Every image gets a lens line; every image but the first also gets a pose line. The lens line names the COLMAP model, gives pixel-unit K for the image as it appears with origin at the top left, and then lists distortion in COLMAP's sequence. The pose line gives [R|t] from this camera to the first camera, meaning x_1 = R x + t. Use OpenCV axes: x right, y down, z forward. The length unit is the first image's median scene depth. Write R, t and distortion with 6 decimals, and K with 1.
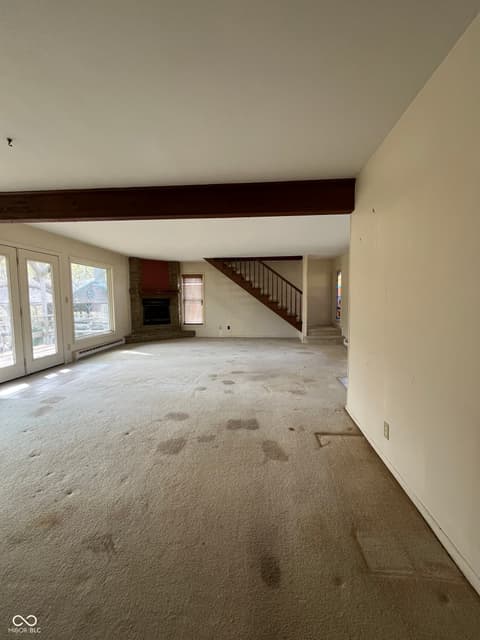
lens RADIAL K [[257.0, 0, 242.6], [0, 257.0, 320.1], [0, 0, 1]] dist [-0.003122, -0.000105]
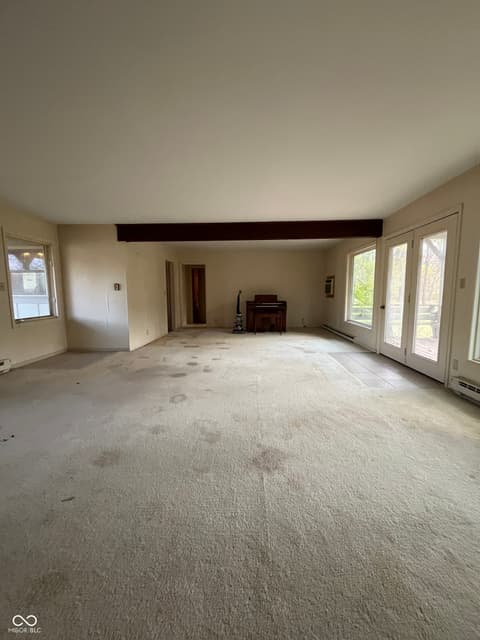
lens RADIAL K [[257.0, 0, 242.6], [0, 257.0, 320.1], [0, 0, 1]] dist [-0.003122, -0.000105]
pose [[-0.998827, 0.013363, -0.046547, -0.118845], [0.004402, 0.982250, 0.187524, -0.077473], [0.048227, 0.187099, -0.981157, 1.108936]]
